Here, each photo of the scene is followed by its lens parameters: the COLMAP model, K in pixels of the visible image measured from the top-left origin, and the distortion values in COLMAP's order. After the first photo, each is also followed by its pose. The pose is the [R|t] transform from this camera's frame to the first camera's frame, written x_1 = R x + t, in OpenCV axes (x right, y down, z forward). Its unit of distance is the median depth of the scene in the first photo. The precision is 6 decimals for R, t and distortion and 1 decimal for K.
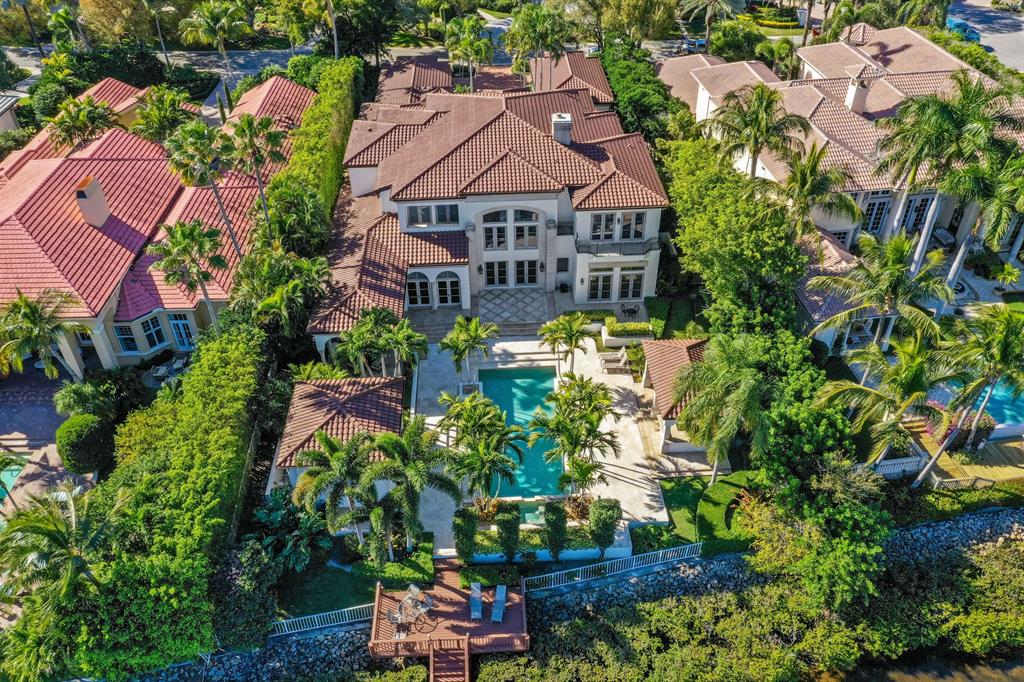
lens RADIAL K [[826.7, 0, 515.4], [0, 826.7, 340.8], [0, 0, 1]] dist [0.014192, 0.002806]
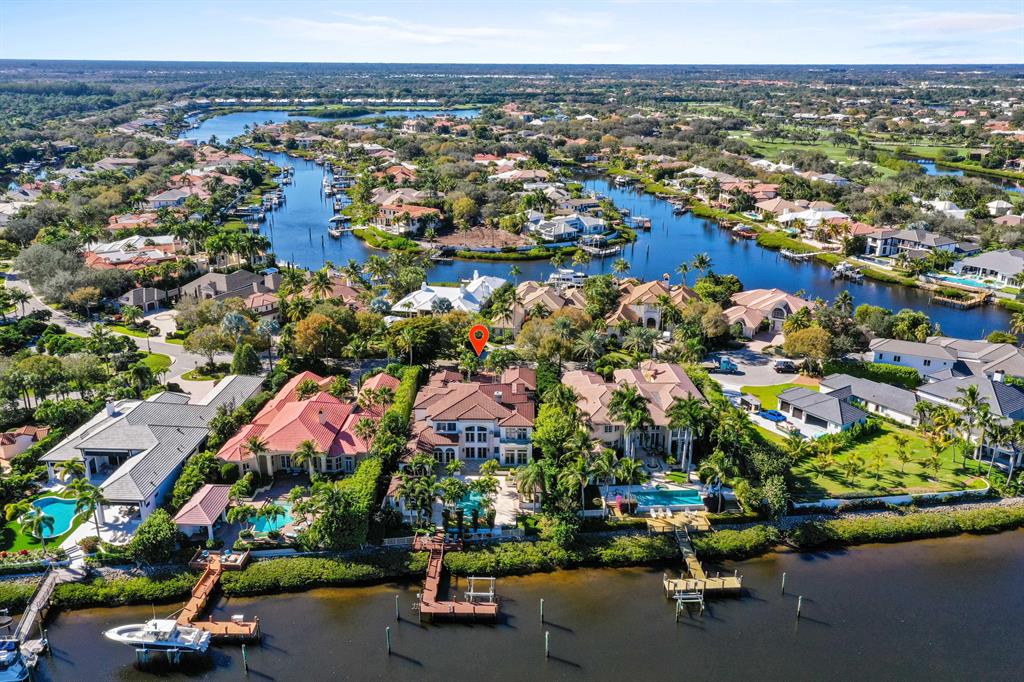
lens RADIAL K [[826.7, 0, 512.4], [0, 826.7, 340.2], [0, 0, 1]] dist [0.014192, 0.002806]
pose [[0.997949, 0.036160, -0.052815, 0.232640], [-0.052040, 0.938781, -0.340560, 0.460660], [0.037267, 0.342610, 0.938738, -1.507827]]
